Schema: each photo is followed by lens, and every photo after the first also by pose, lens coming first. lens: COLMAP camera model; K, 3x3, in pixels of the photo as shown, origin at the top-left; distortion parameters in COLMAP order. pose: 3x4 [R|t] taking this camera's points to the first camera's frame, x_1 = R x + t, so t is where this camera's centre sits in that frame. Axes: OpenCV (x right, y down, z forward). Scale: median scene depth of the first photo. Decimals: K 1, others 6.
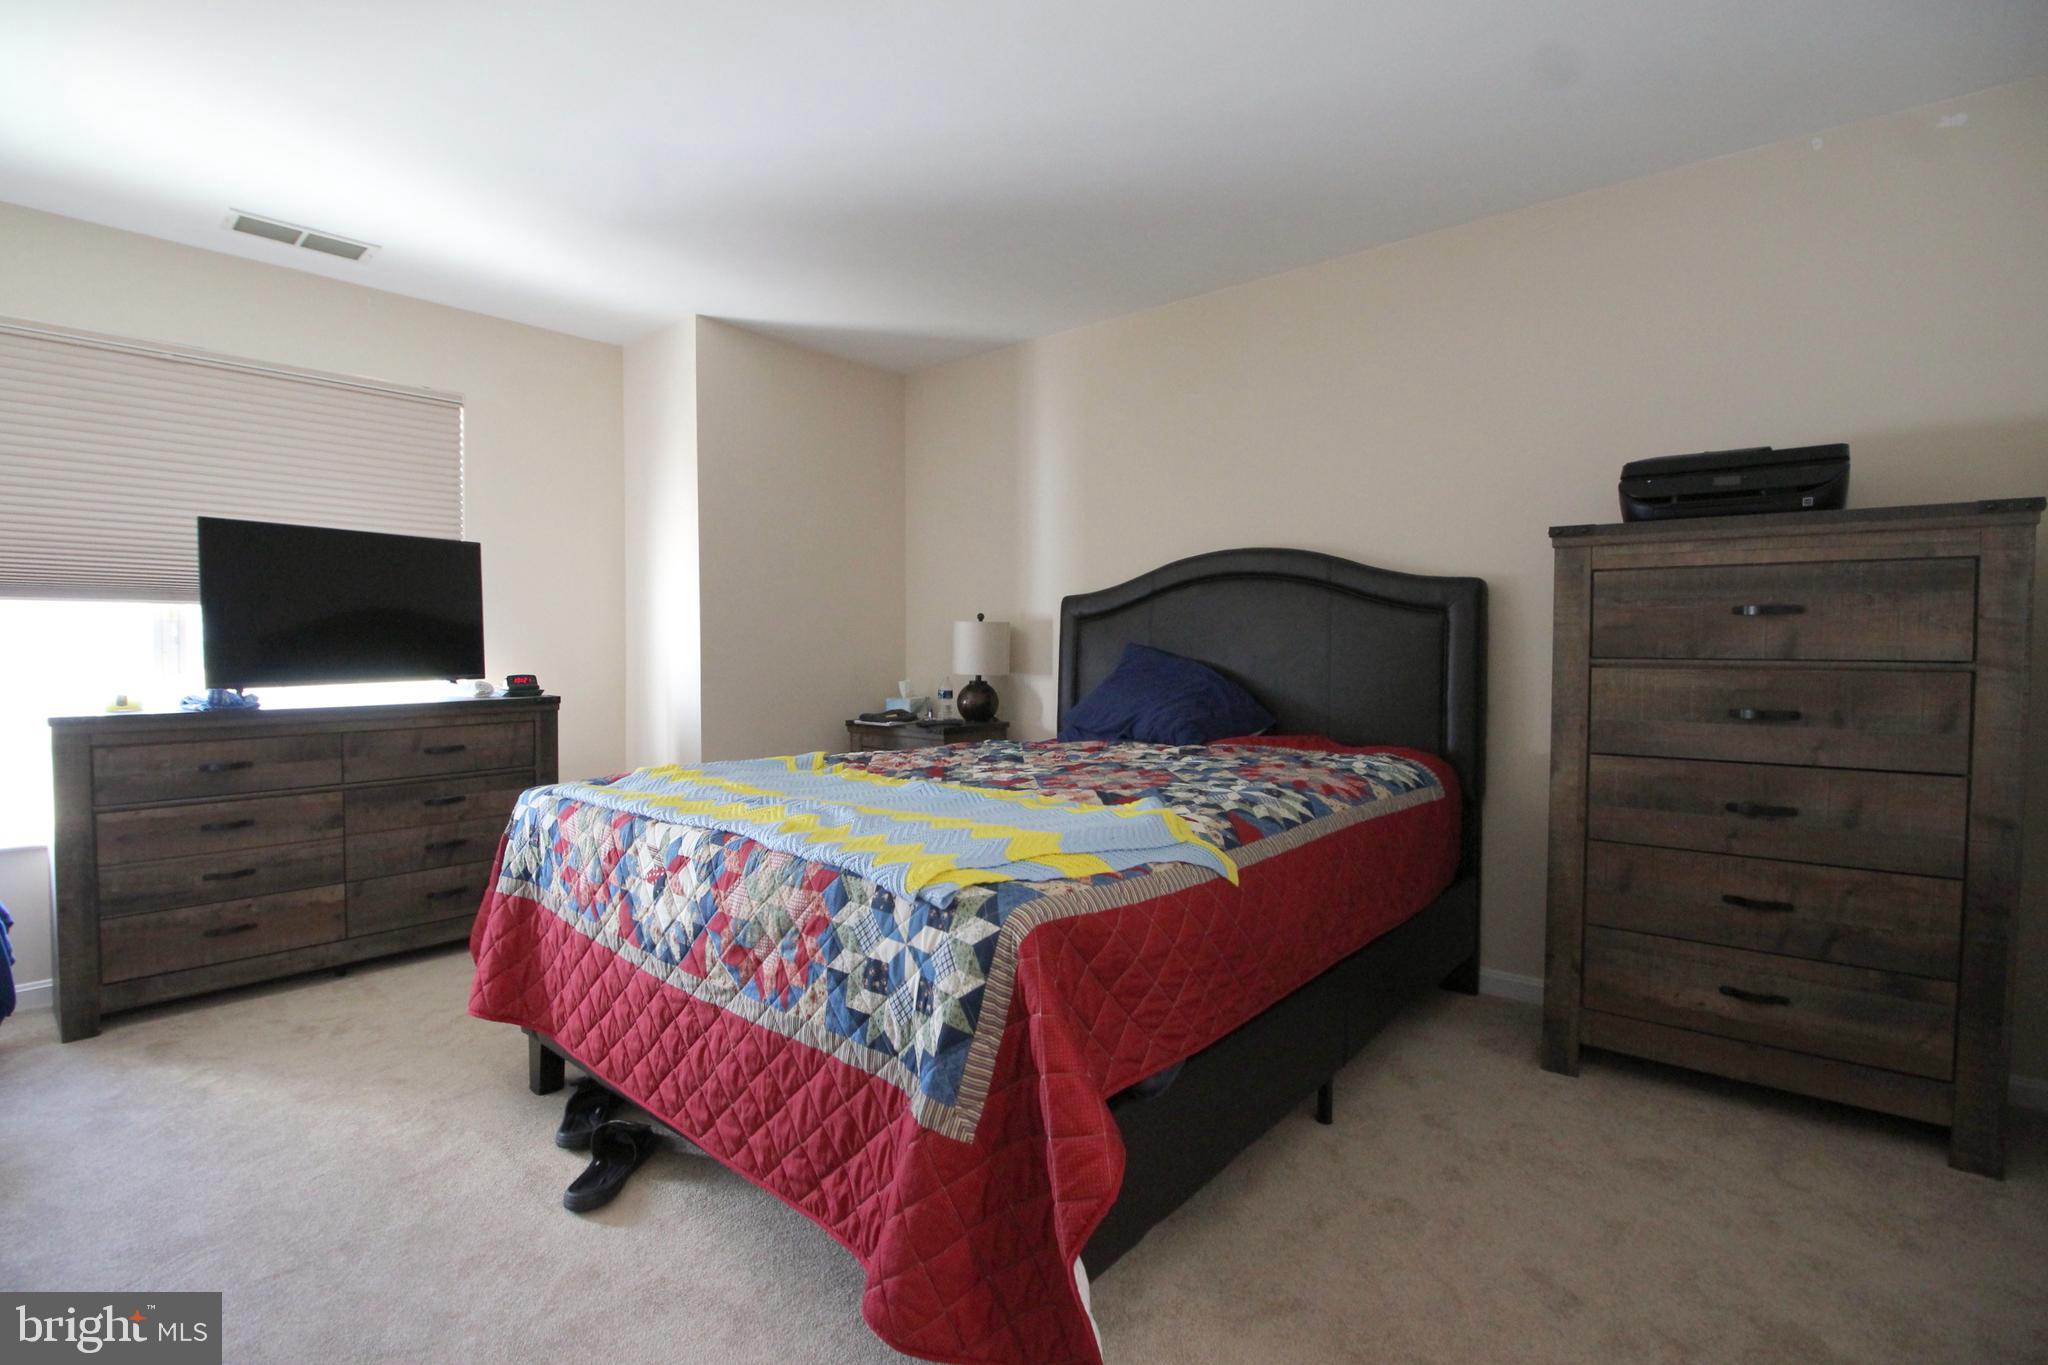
lens RADIAL K [[963.9, 0, 1015.7], [0, 963.9, 675.0], [0, 0, 1]] dist [-0.007896, -0.004539]
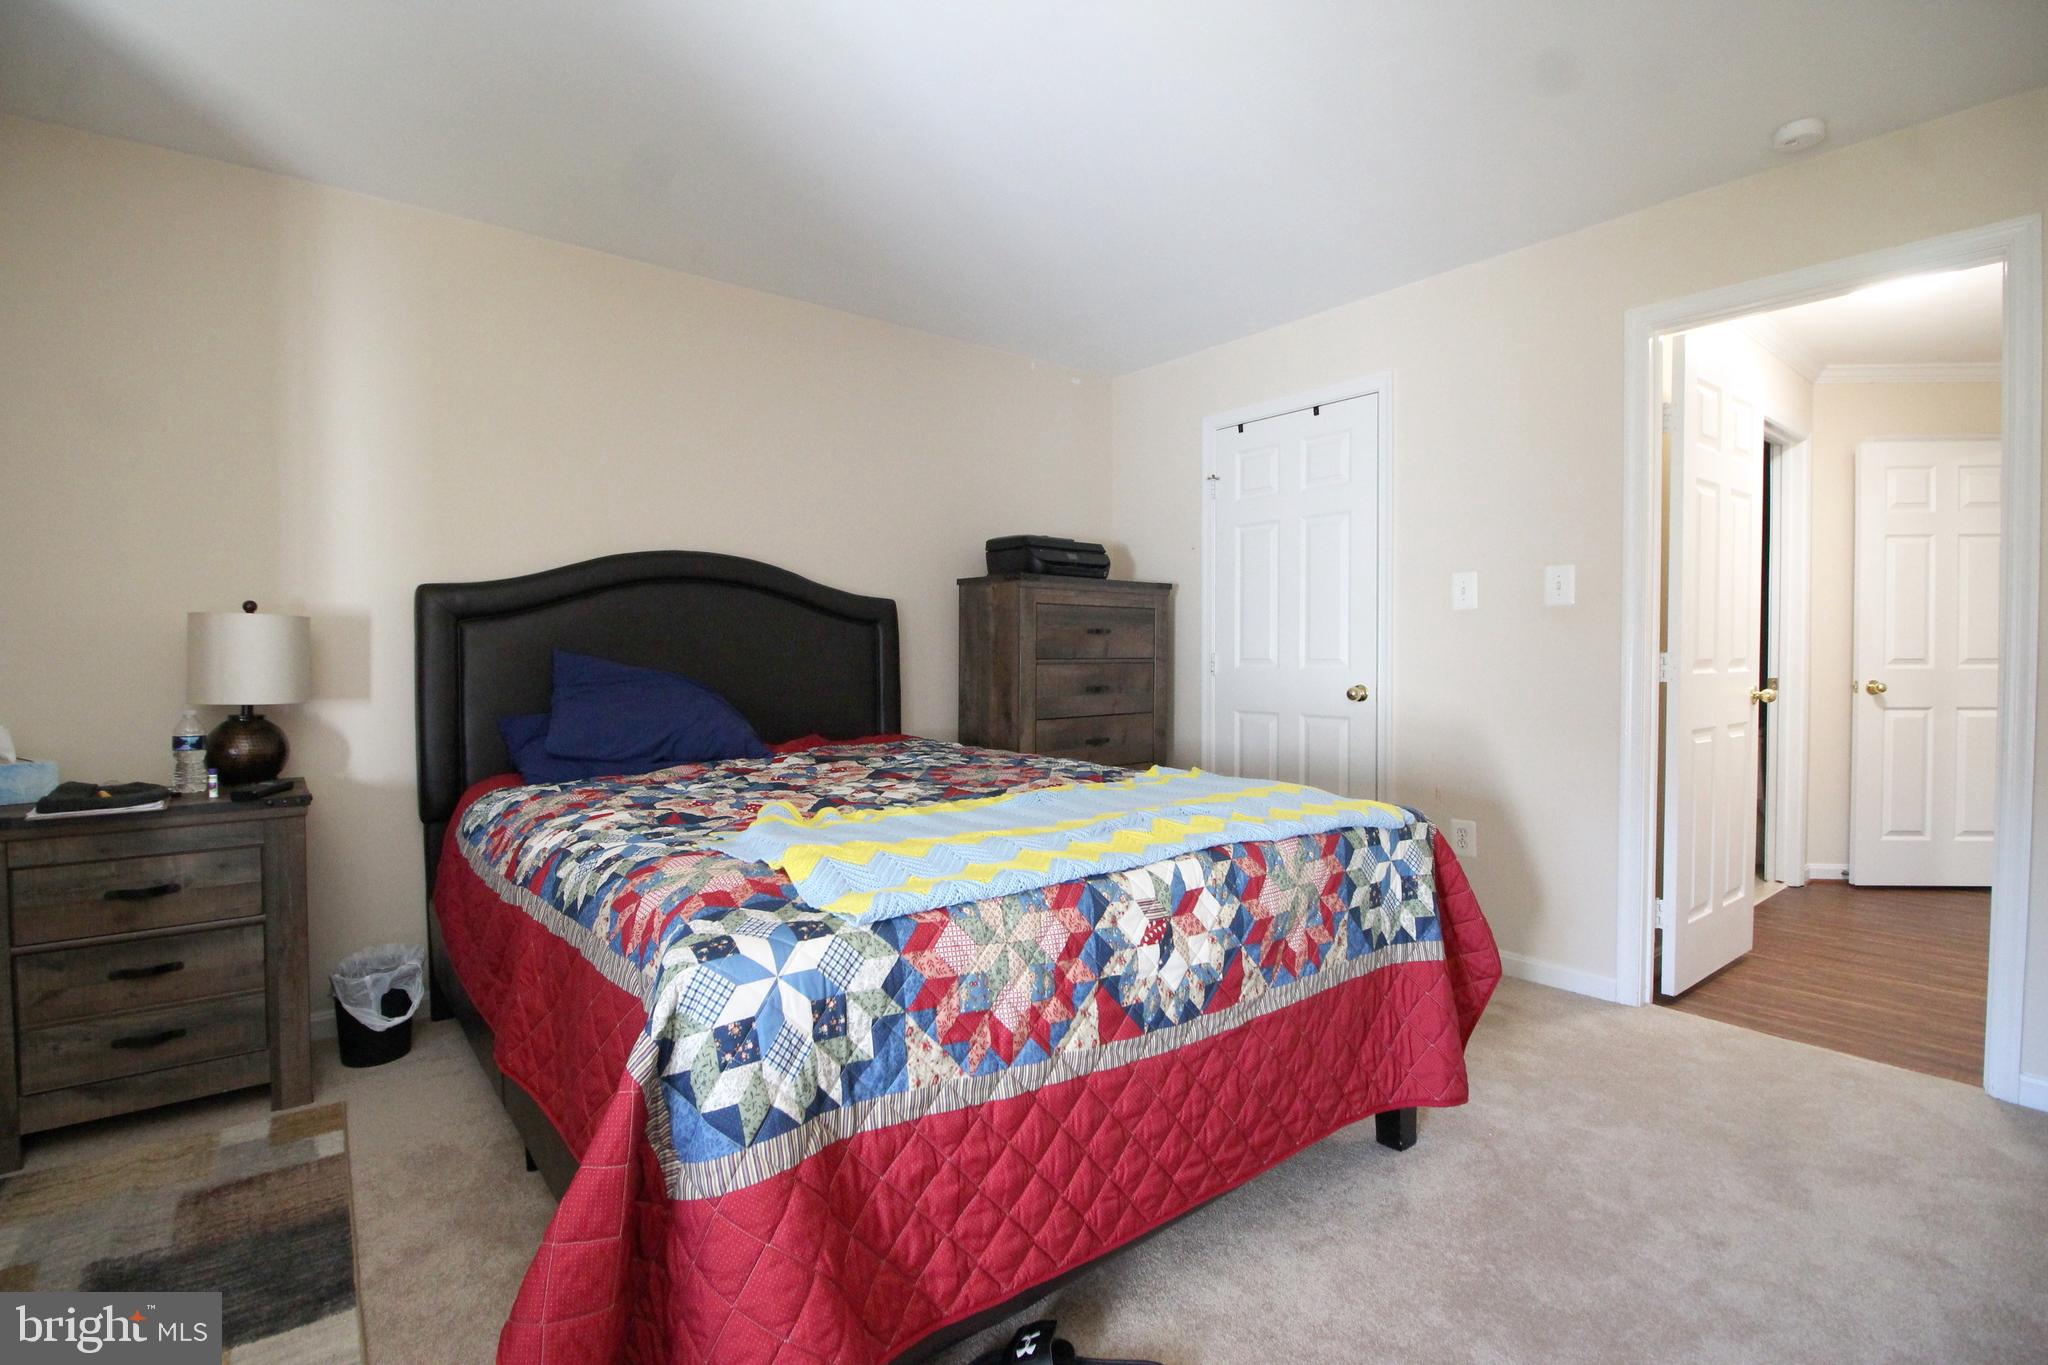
lens RADIAL K [[963.9, 0, 1013.0], [0, 963.9, 680.0], [0, 0, 1]] dist [-0.007896, -0.004539]
pose [[0.165706, -0.029528, 0.985733, -1.291329], [0.034060, 0.999127, 0.024203, -0.030976], [-0.985587, 0.029563, 0.166567, 1.058637]]
